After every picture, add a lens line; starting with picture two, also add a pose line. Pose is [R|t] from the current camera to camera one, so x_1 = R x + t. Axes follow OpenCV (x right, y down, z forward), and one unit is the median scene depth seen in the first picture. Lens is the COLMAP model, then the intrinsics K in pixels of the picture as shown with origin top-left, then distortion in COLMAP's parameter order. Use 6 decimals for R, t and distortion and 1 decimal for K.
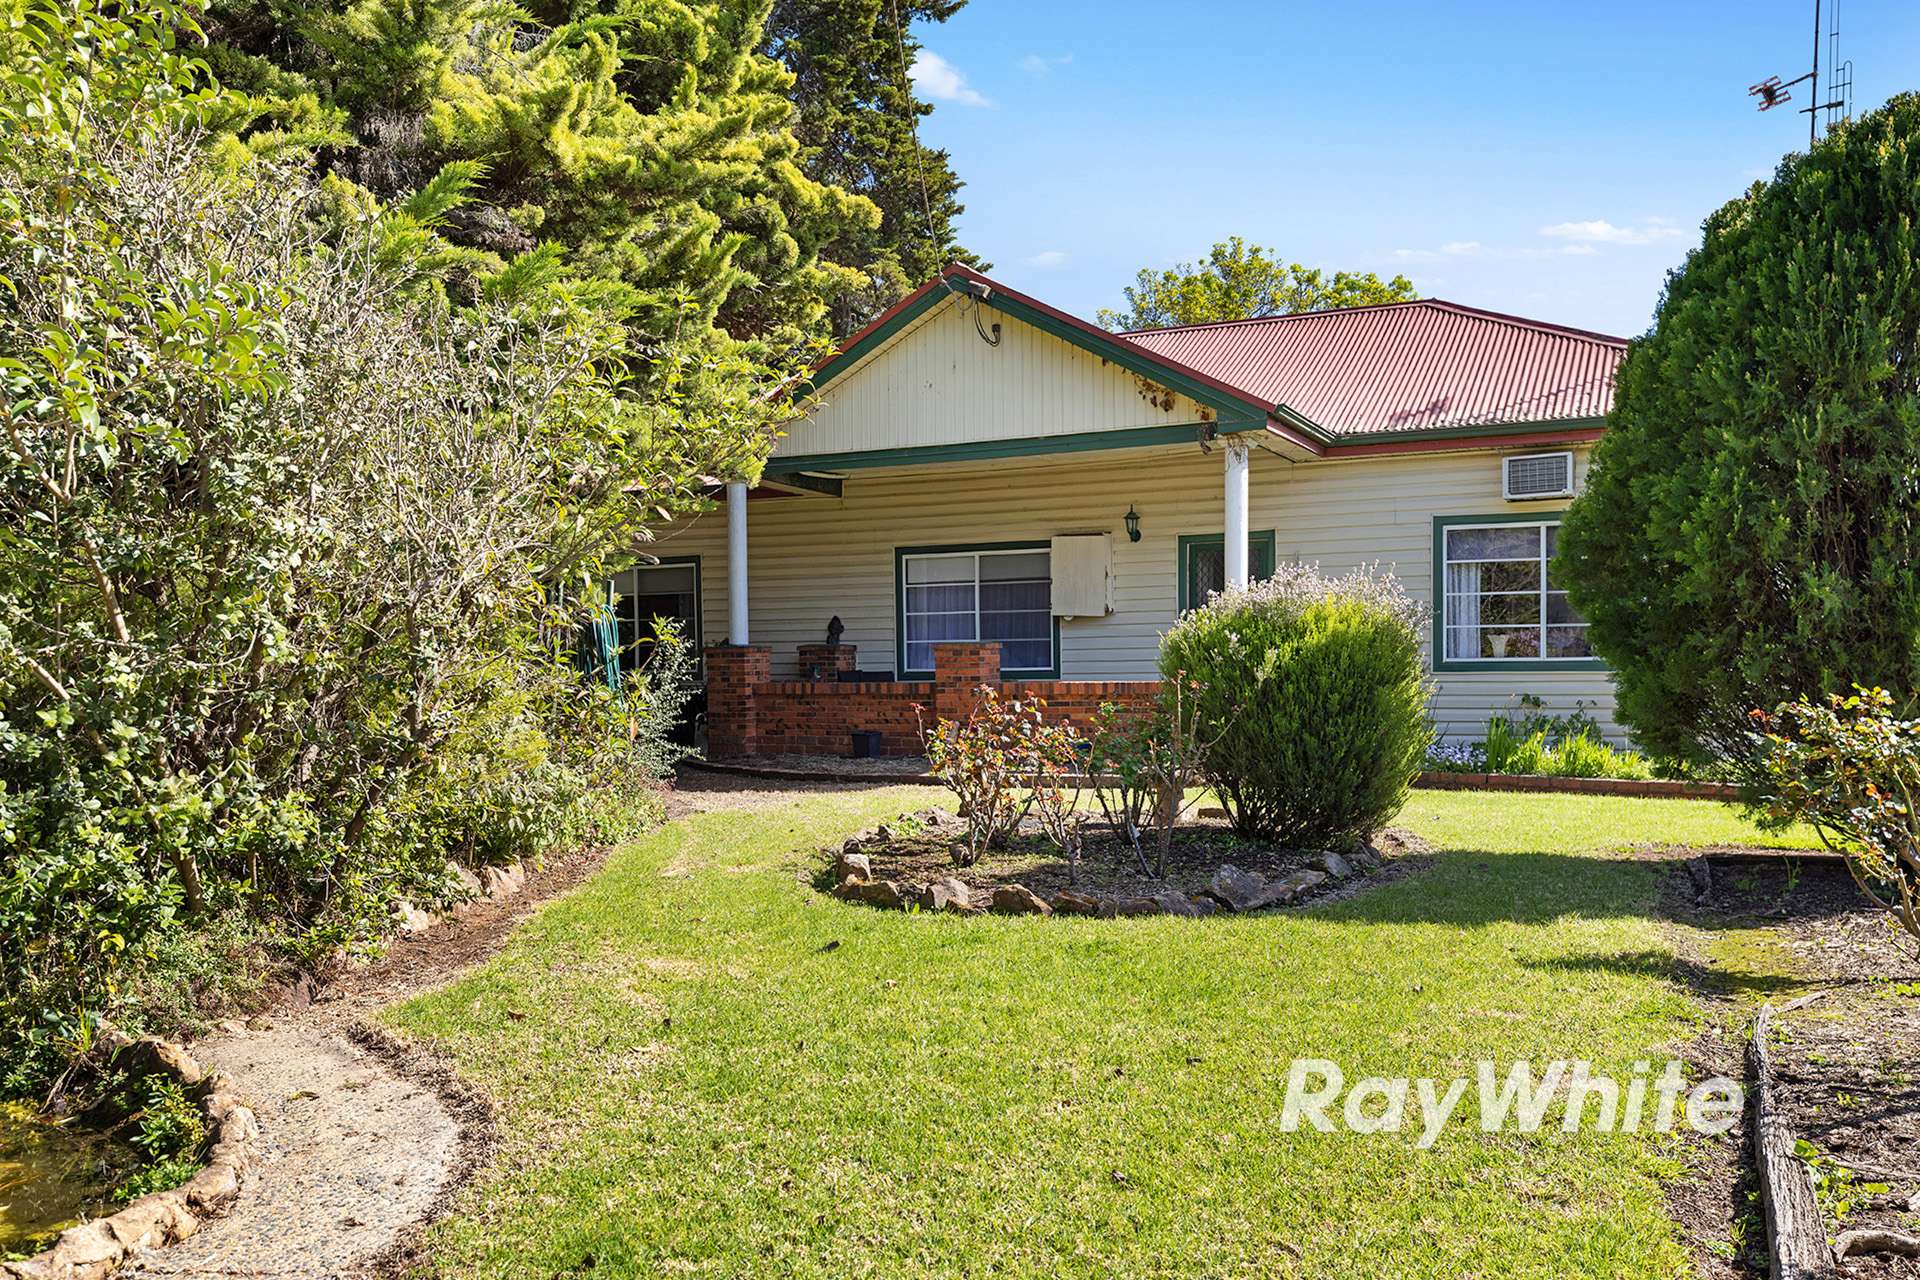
lens RADIAL K [[1608.4, 0, 960.0], [0, 1608.4, 640.0], [0, 0, 1]] dist [0.007474, 0.002609]
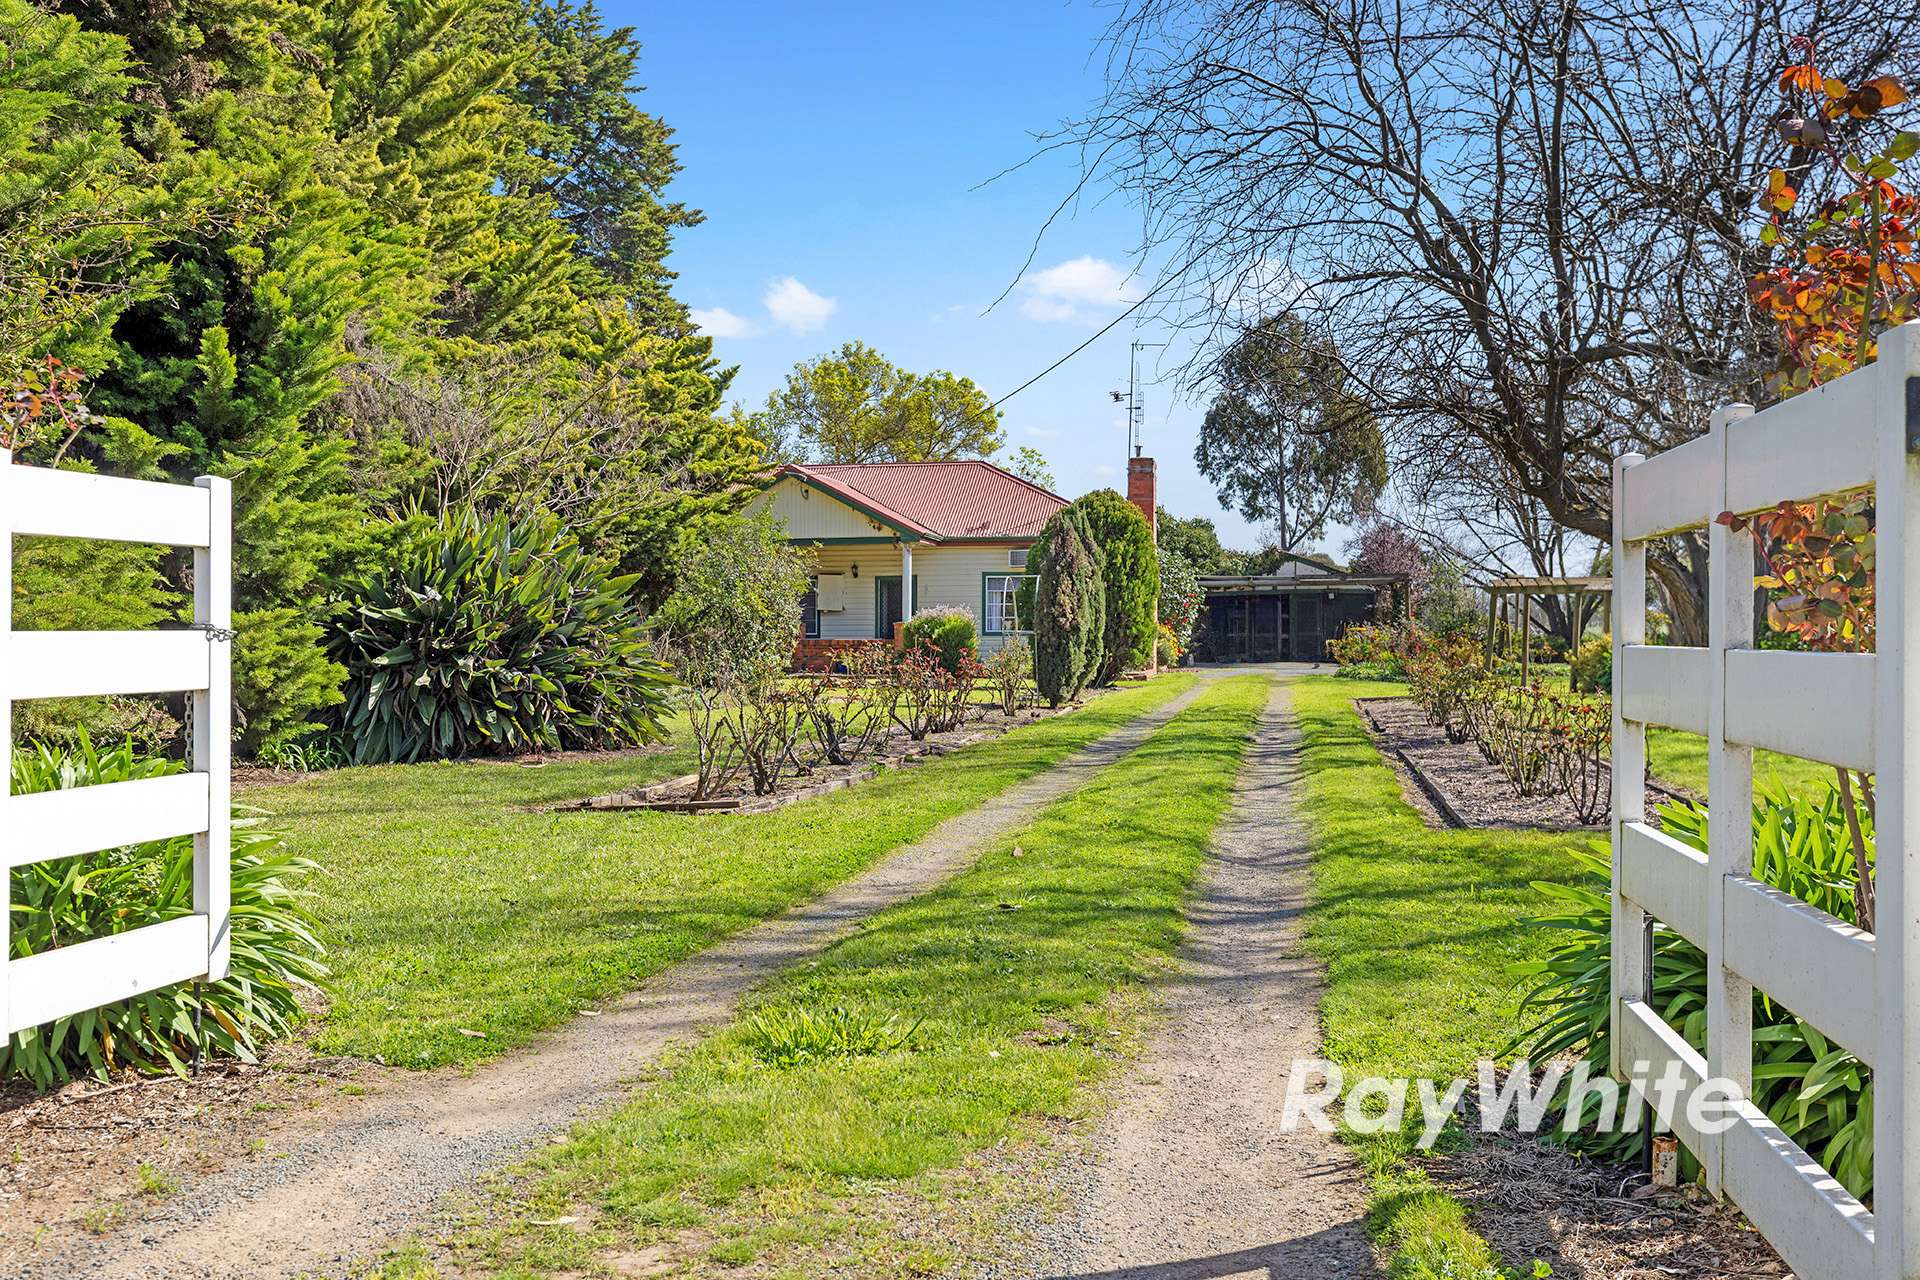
lens RADIAL K [[1929.4, 0, 960.0], [0, 1929.4, 640.0], [0, 0, 1]] dist [-0.000342, -0.000212]
pose [[0.963801, 0.000694, 0.266621, -0.510581], [-0.006711, 0.999743, 0.021659, -0.036713], [-0.266537, -0.022664, 0.963558, -1.785275]]
